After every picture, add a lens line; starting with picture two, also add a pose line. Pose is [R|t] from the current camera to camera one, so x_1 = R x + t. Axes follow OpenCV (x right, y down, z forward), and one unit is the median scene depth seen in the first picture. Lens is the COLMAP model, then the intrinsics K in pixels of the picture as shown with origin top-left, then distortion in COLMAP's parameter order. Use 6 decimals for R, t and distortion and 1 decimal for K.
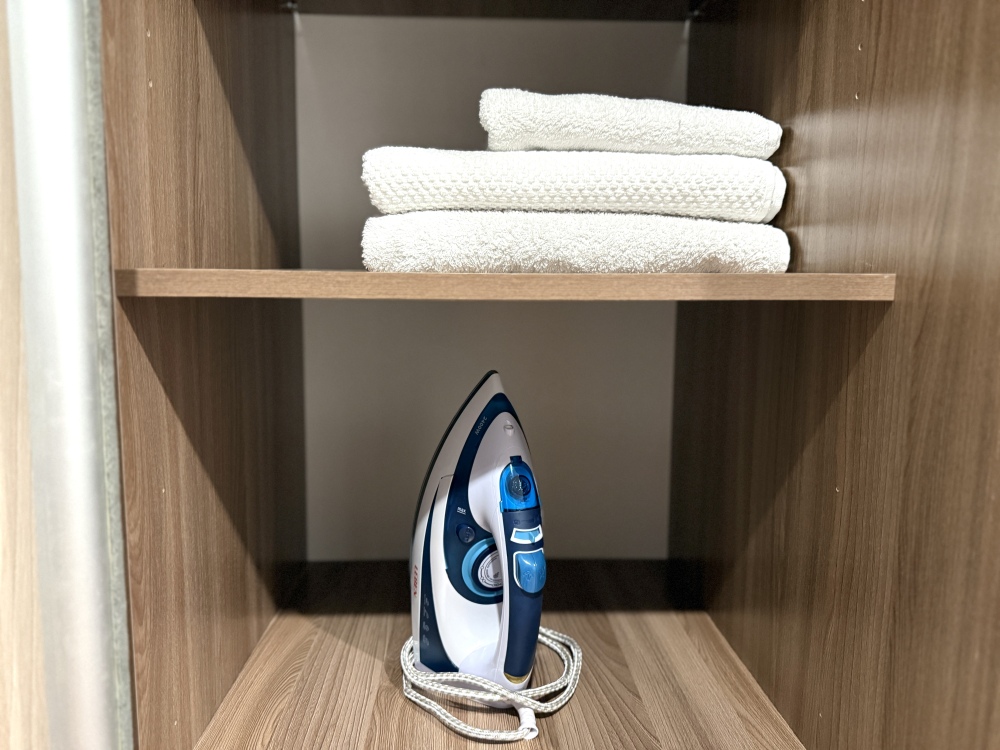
lens RADIAL K [[705.5, 0, 500.0], [0, 705.5, 375.0], [0, 0, 1]] dist [-0.001515, -0.001023]
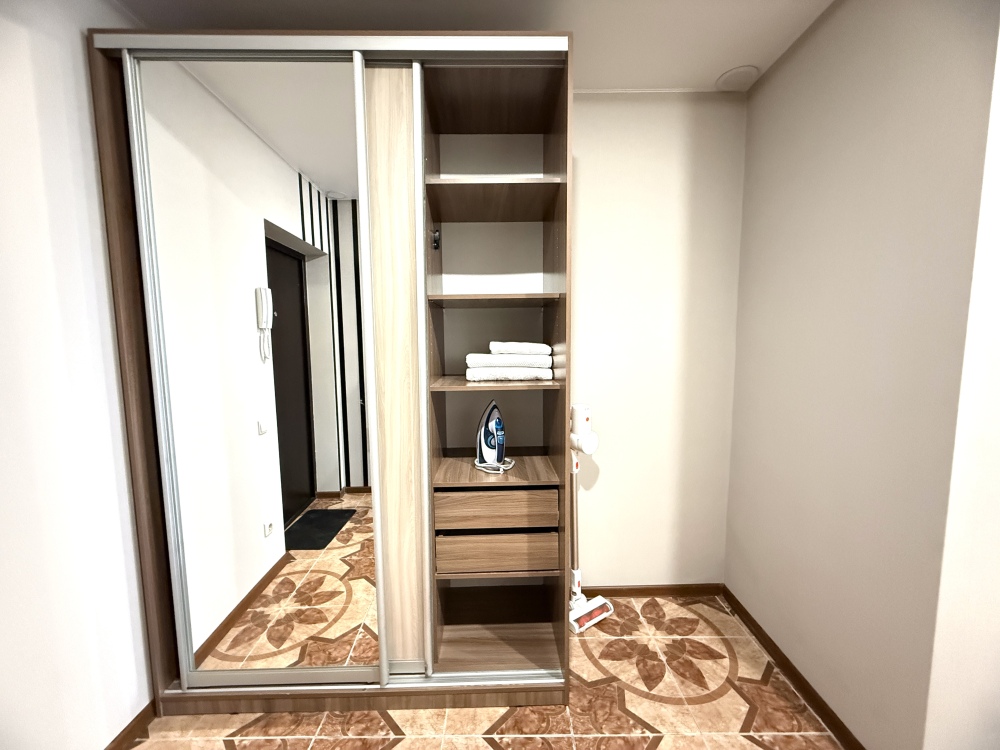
lens RADIAL K [[402.8, 0, 502.9], [0, 402.8, 377.4], [0, 0, 1]] dist [-0.000512, -0.000291]
pose [[0.999598, -0.020130, -0.019944, 0.113892], [0.019631, 0.999498, -0.024885, -0.089020], [0.020435, 0.024483, 0.999491, -1.760078]]
